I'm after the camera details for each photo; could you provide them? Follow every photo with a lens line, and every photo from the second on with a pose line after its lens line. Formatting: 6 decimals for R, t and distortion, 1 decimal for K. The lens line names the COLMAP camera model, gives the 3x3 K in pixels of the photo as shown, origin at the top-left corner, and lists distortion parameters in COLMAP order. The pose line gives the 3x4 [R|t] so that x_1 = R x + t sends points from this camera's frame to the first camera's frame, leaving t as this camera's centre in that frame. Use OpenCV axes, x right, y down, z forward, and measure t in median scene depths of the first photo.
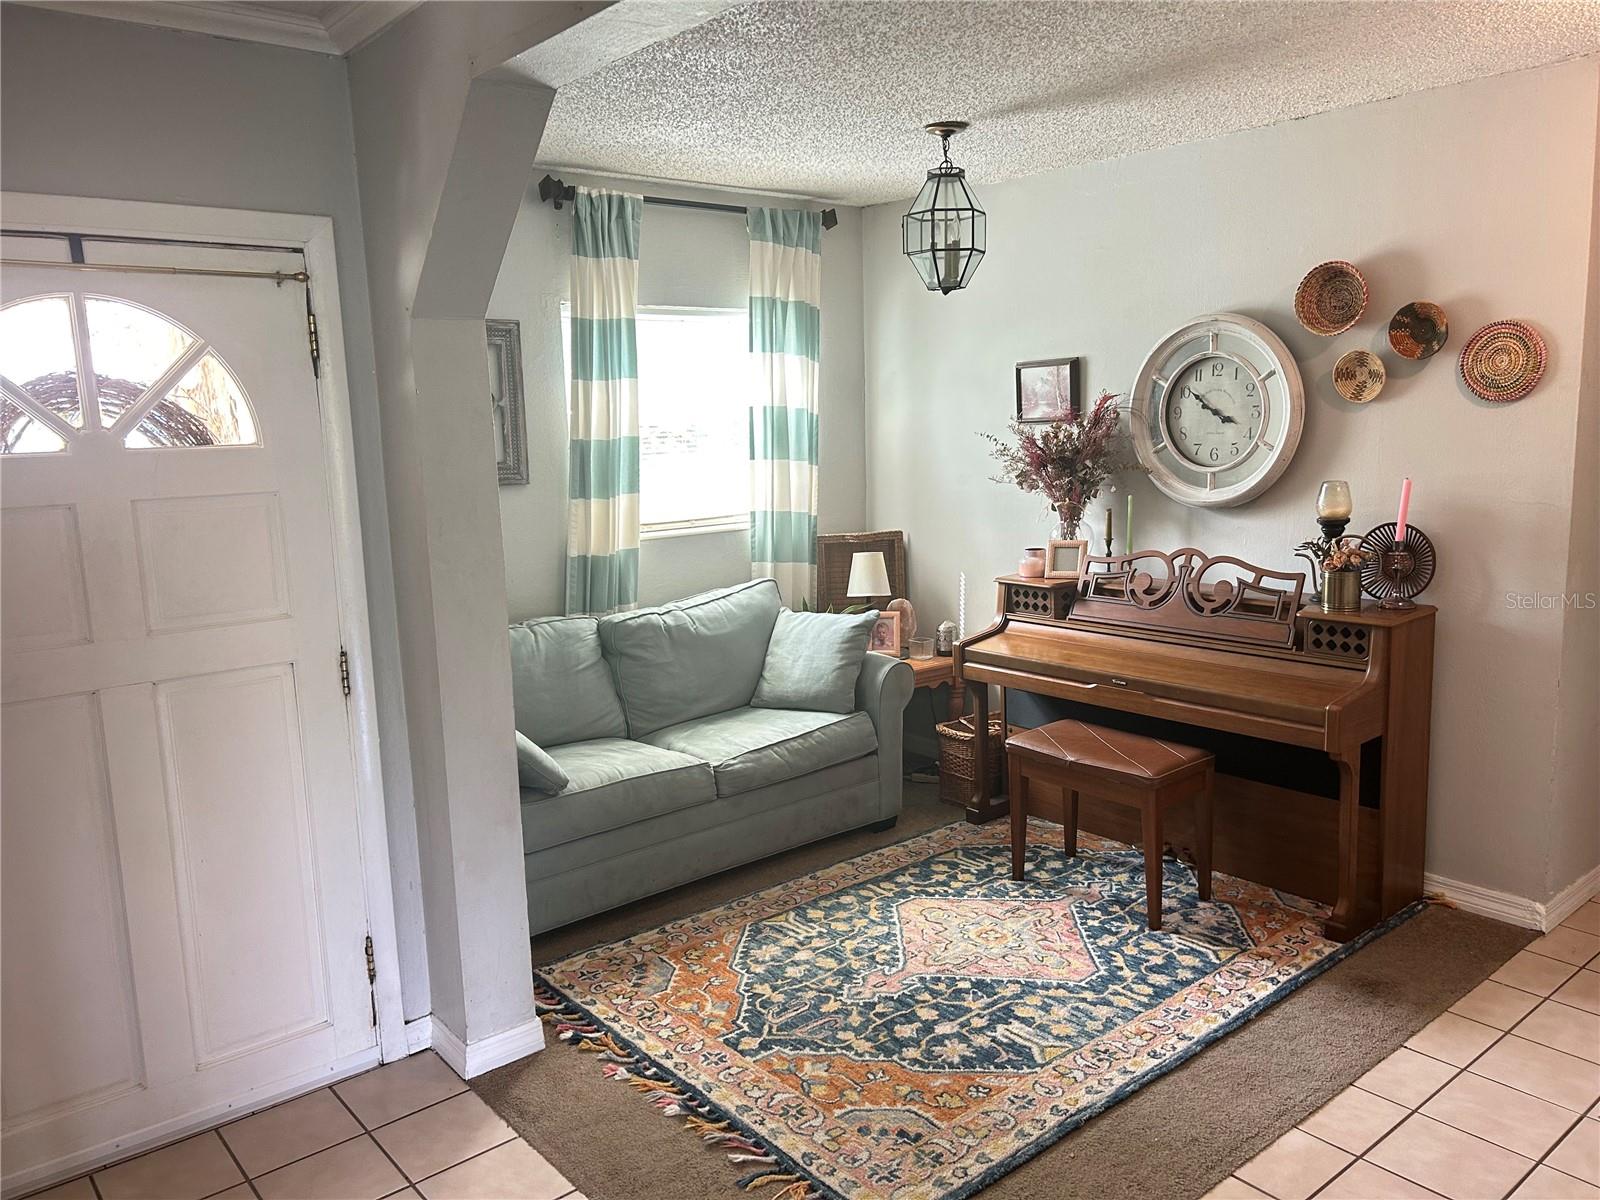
lens RADIAL K [[1208.5, 0, 802.0], [0, 1208.5, 601.2], [0, 0, 1]] dist [0.051597, -0.034074]
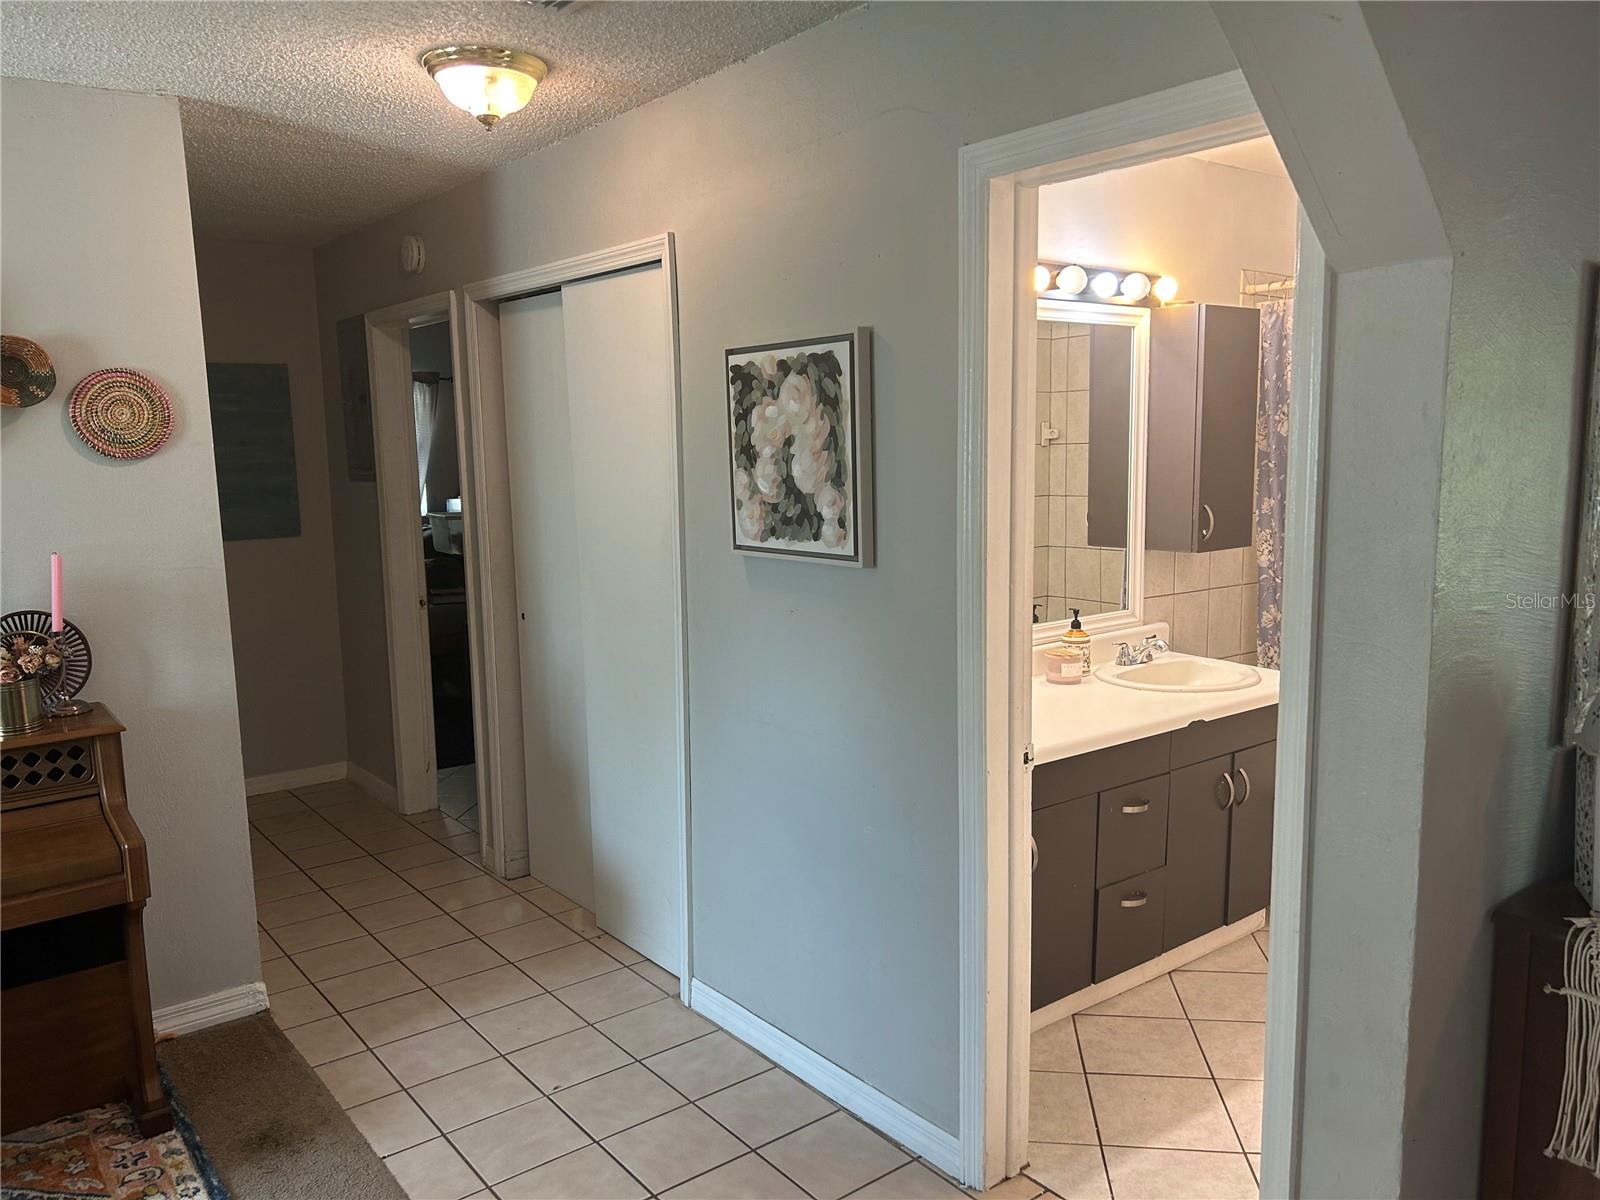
lens RADIAL K [[1208.5, 0, 802.7], [0, 1208.5, 598.7], [0, 0, 1]] dist [0.051597, -0.034074]
pose [[0.027556, -0.103804, 0.994216, -0.304545], [0.172964, 0.980087, 0.097535, -0.065813], [-0.984543, 0.169276, 0.044962, 0.495895]]
